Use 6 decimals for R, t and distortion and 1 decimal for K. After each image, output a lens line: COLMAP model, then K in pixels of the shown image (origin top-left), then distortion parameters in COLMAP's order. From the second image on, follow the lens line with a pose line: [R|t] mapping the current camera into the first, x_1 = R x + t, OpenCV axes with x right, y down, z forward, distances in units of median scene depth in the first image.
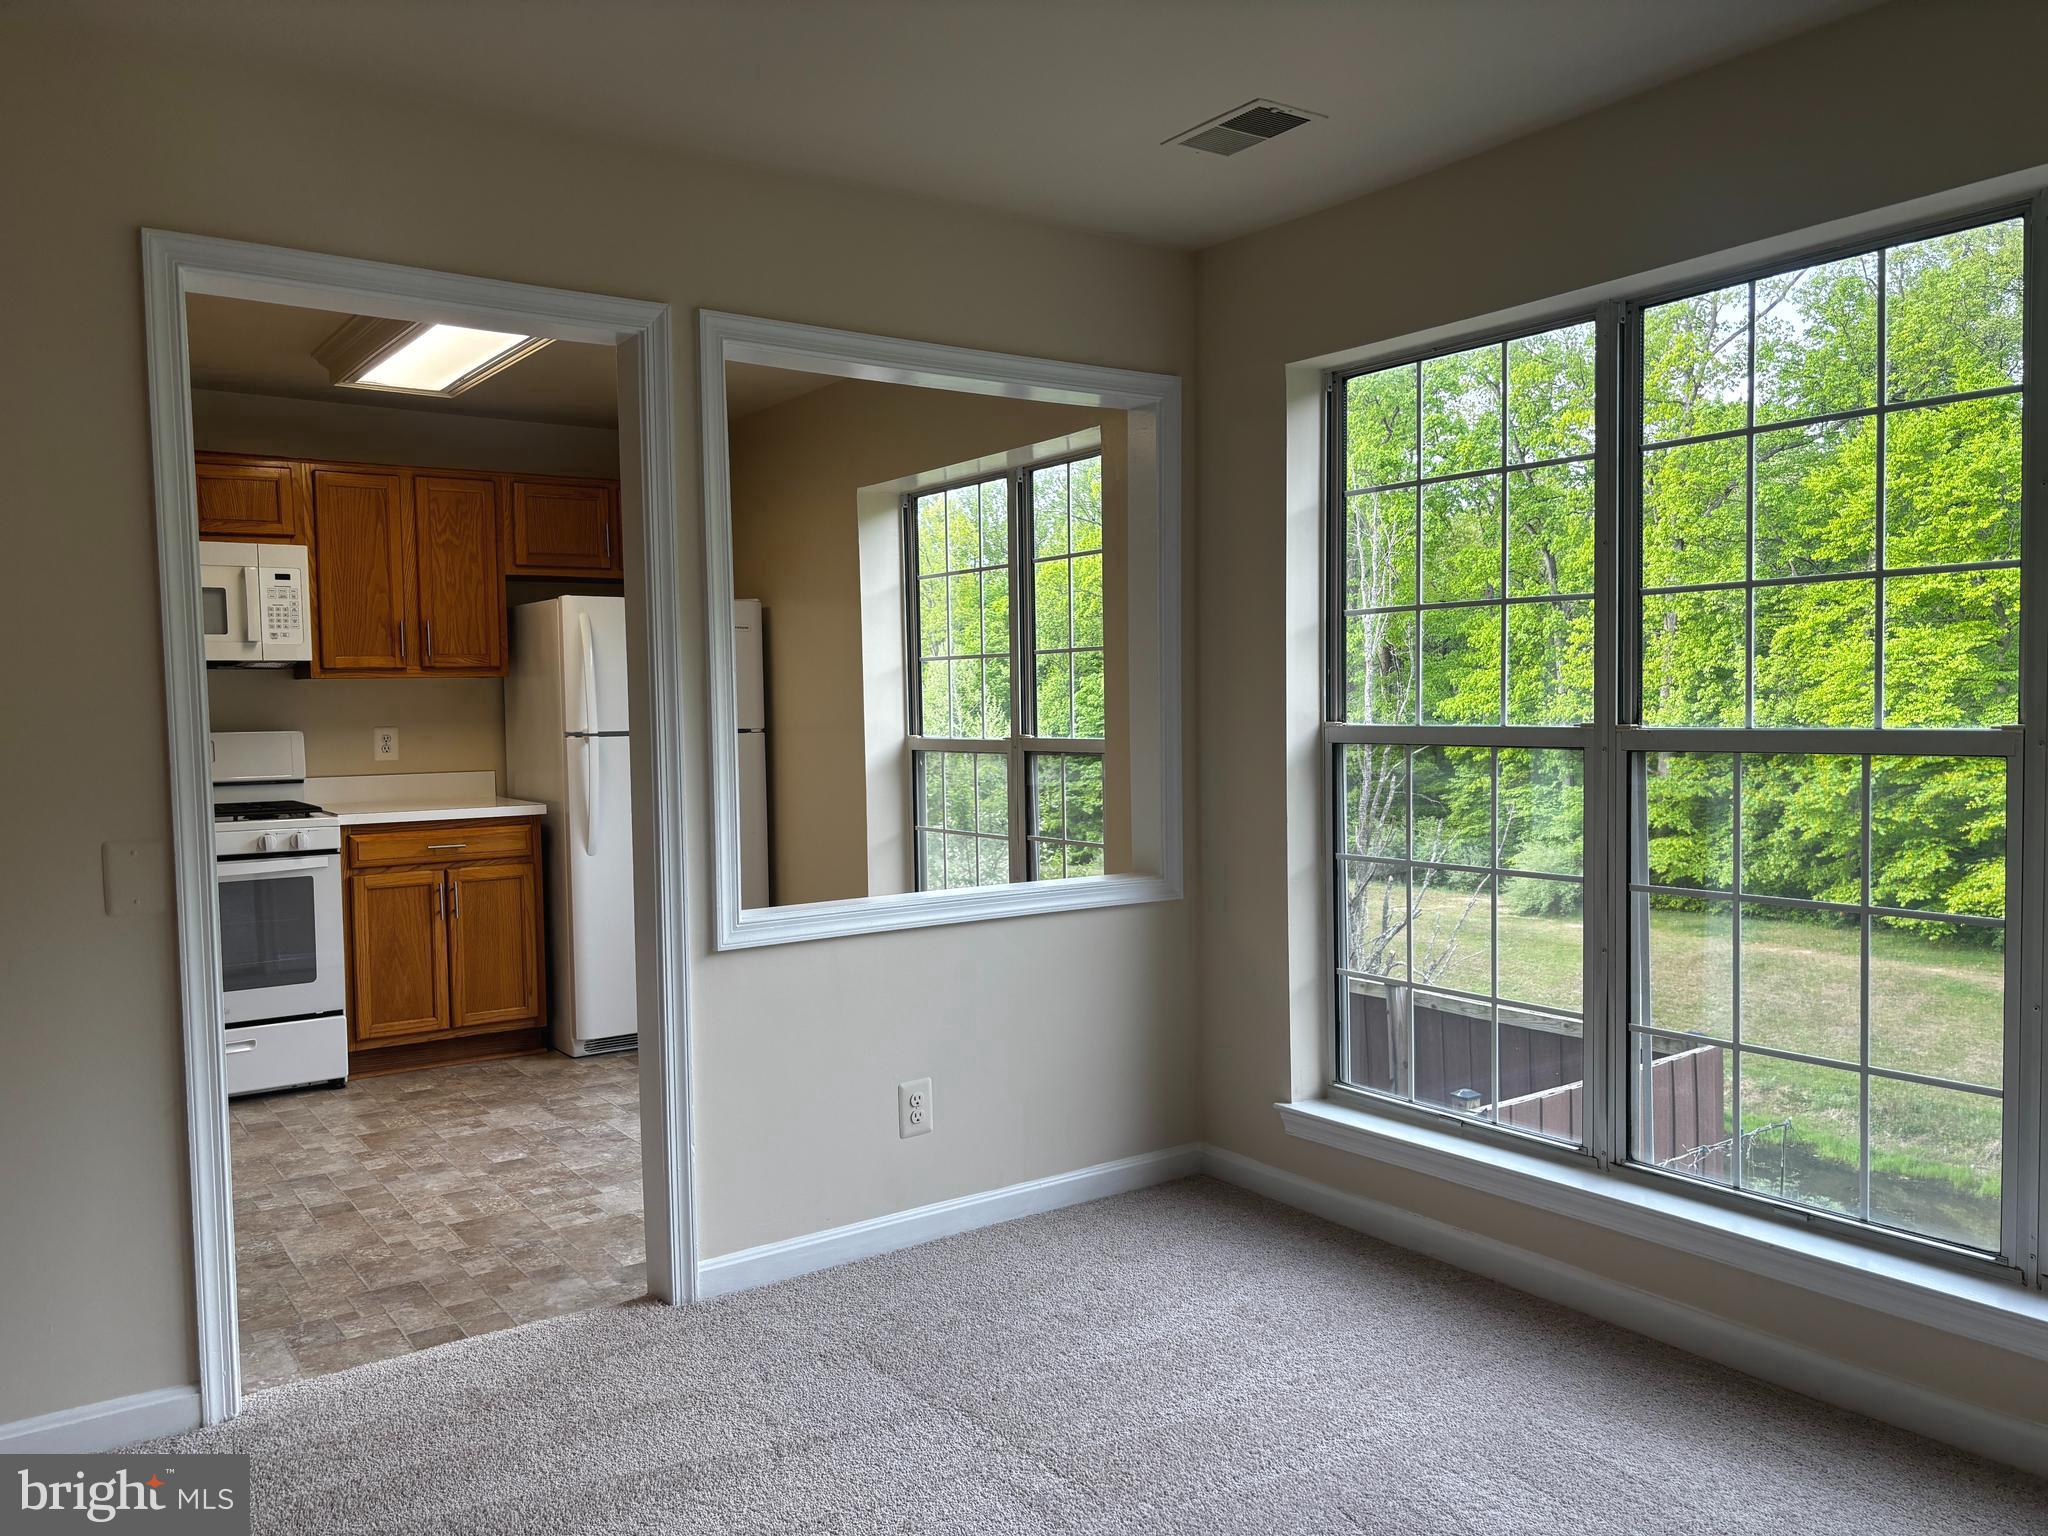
lens RADIAL K [[1548.9, 0, 1024.4], [0, 1548.9, 783.1], [0, 0, 1]] dist [0.024328, -0.007107]
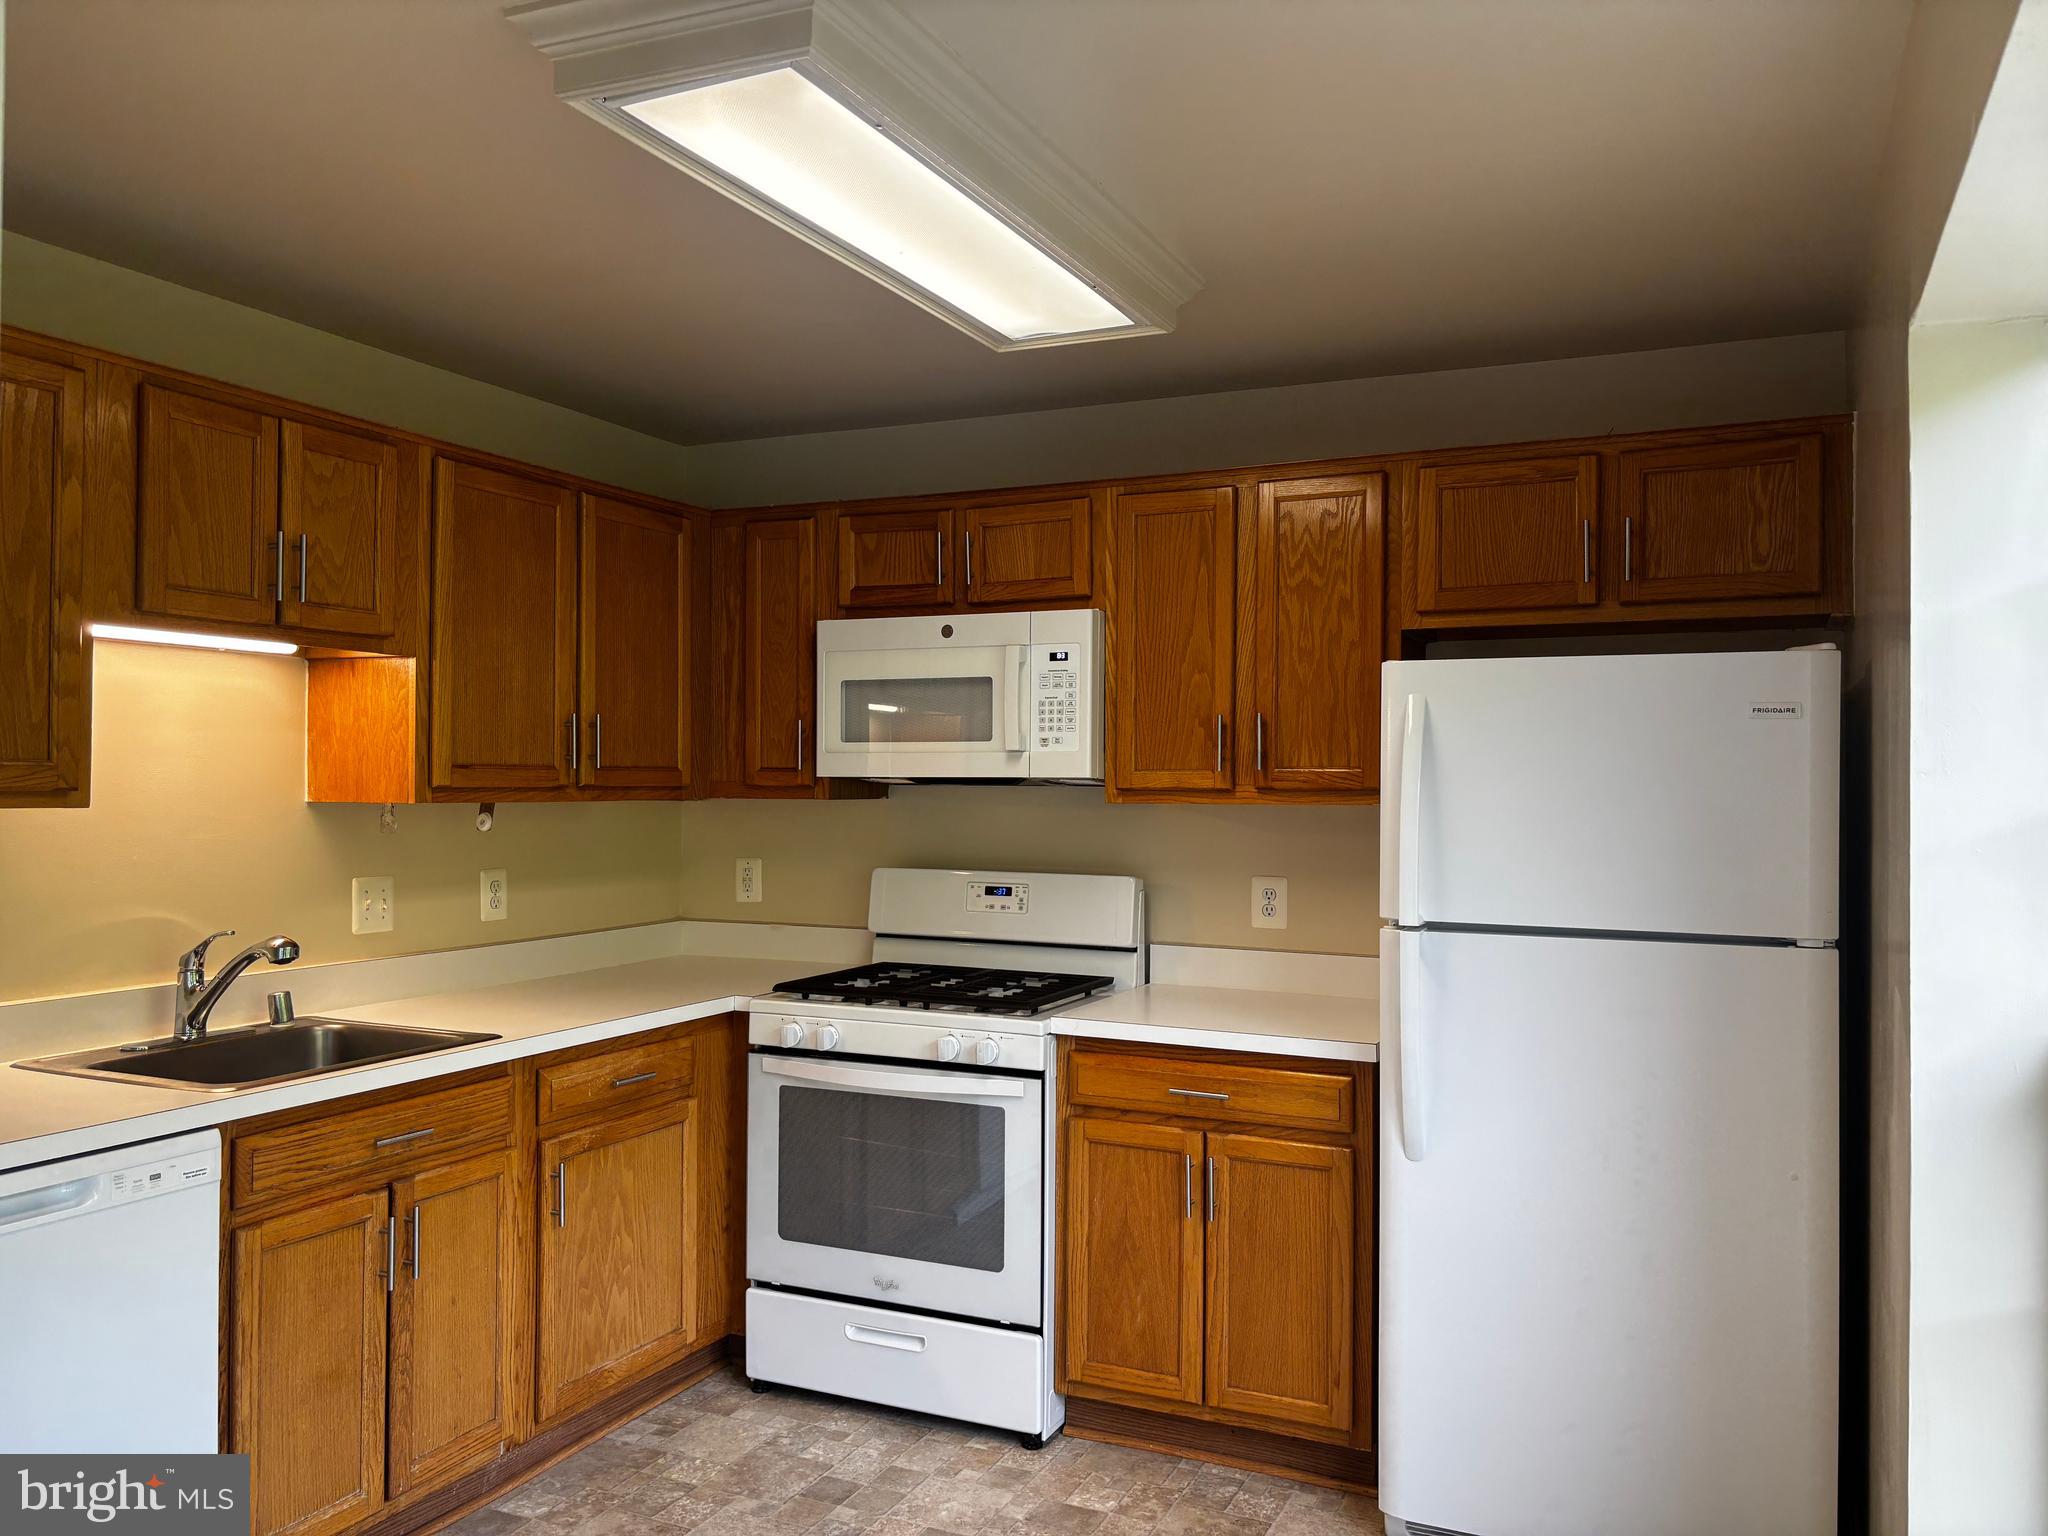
lens RADIAL K [[1548.9, 0, 1025.3], [0, 1548.9, 761.9], [0, 0, 1]] dist [0.024328, -0.007107]
pose [[0.496040, 0.006038, -0.868278, 0.109149], [-0.058813, 0.997913, -0.026660, -0.066601], [0.866305, 0.064291, 0.495360, 0.647852]]
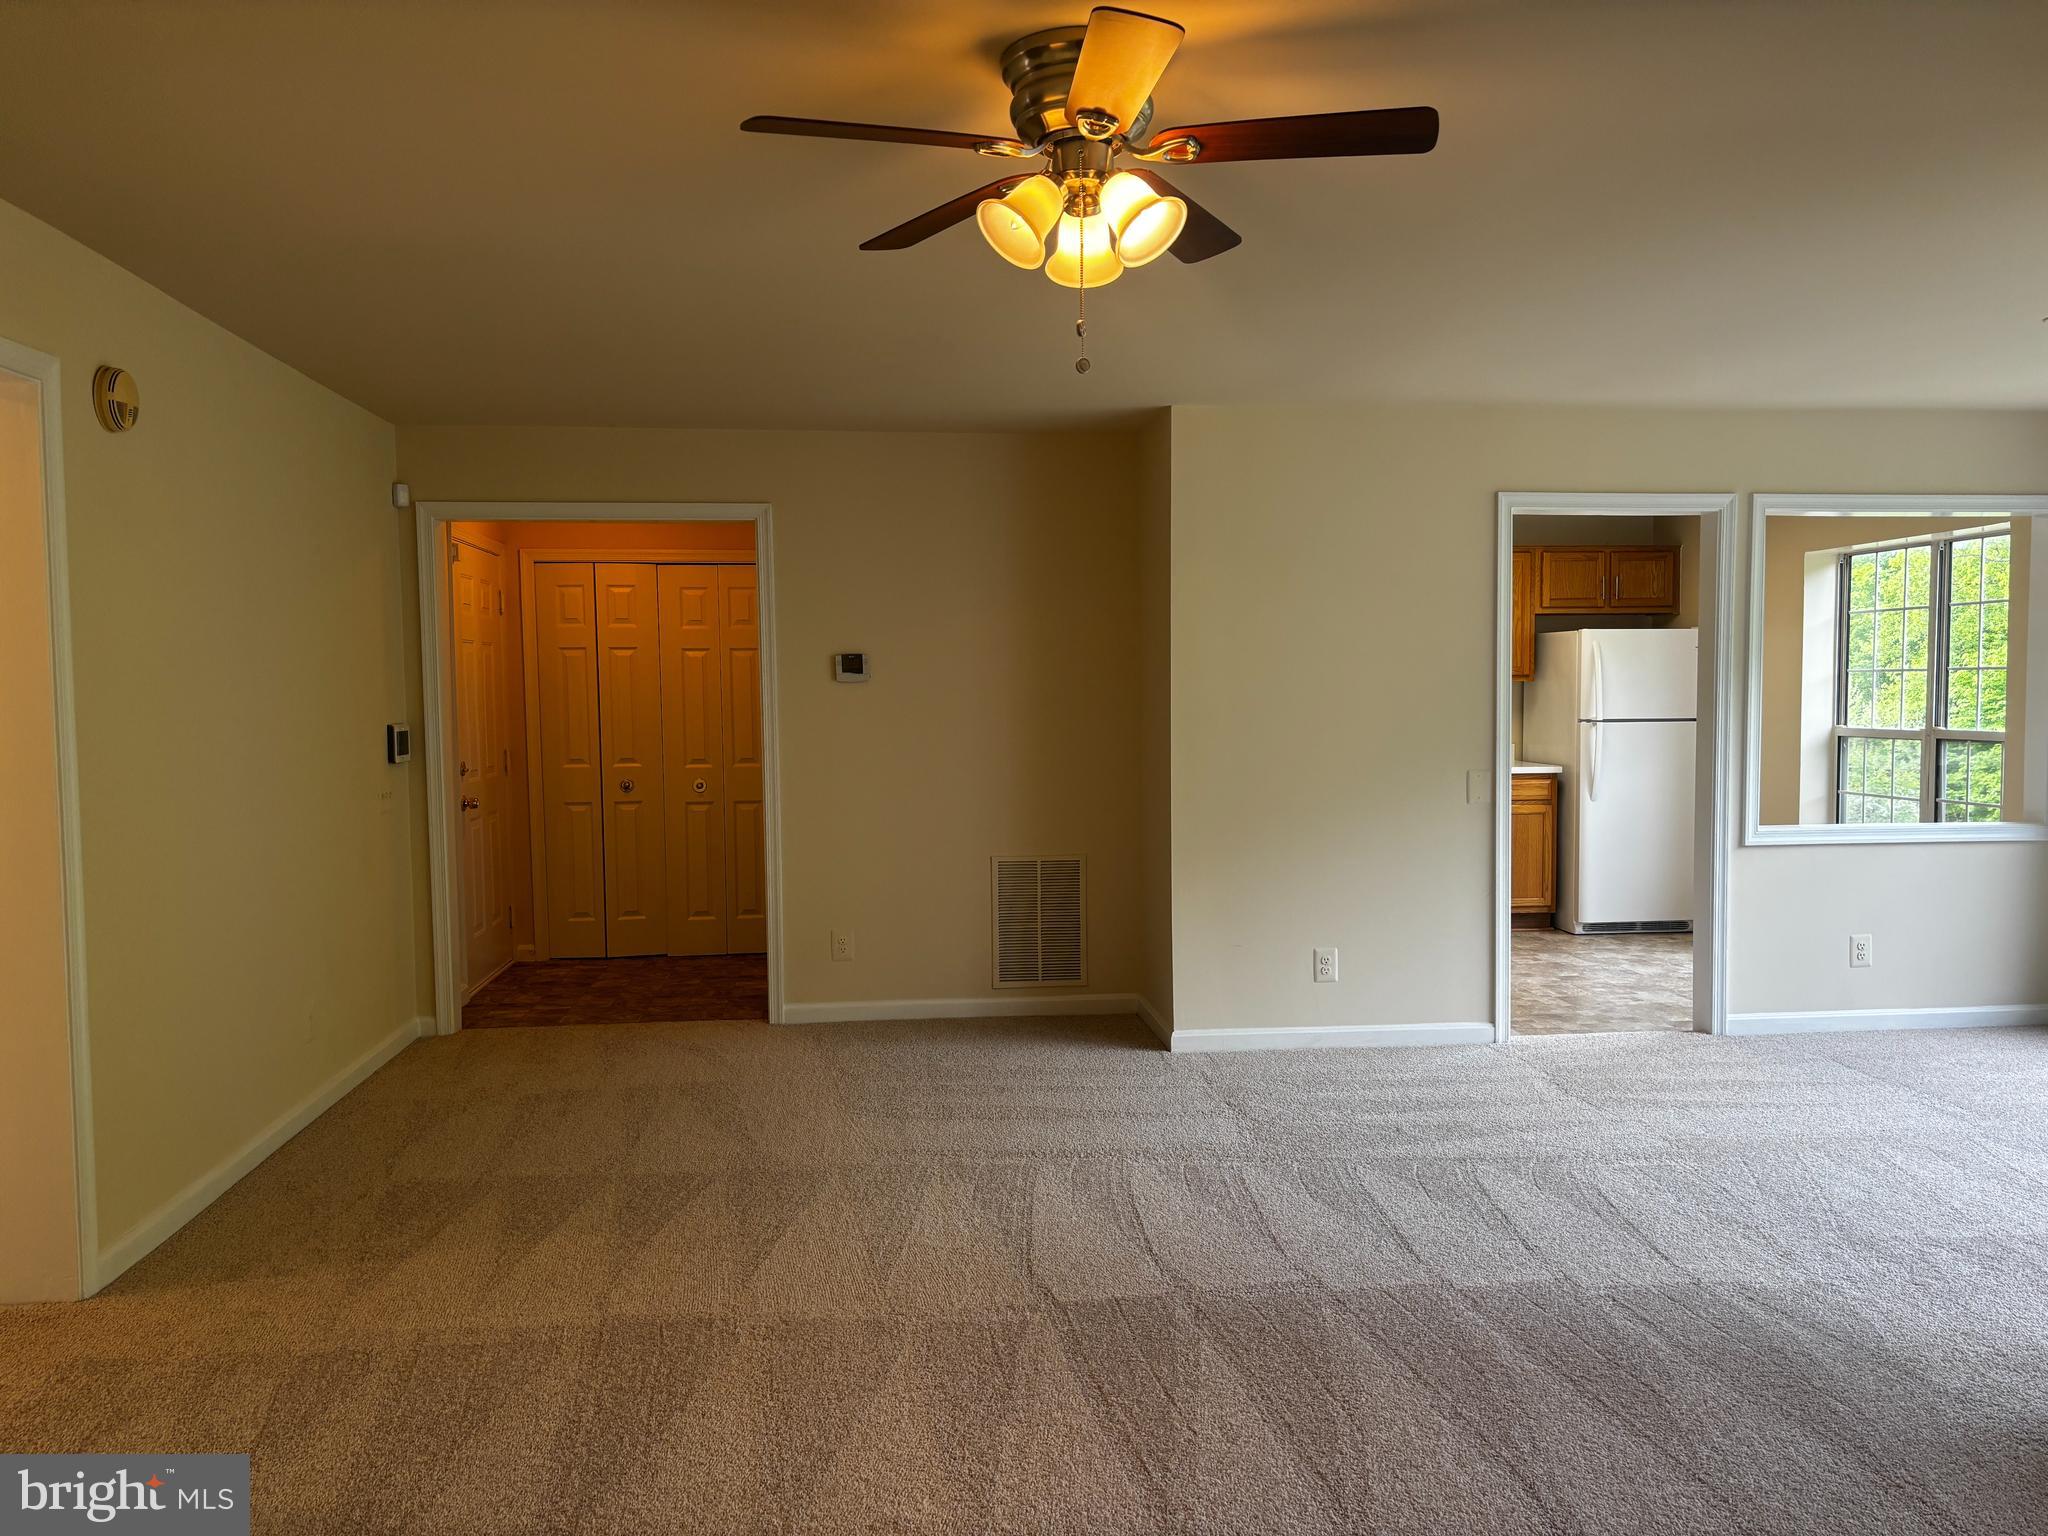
lens RADIAL K [[1548.9, 0, 1025.2], [0, 1548.9, 782.4], [0, 0, 1]] dist [0.024328, -0.007107]
pose [[0.875794, 0.038957, -0.481110, -0.038747], [-0.031917, 0.999230, 0.022811, 0.012039], [0.481628, -0.004622, 0.876364, -0.613049]]
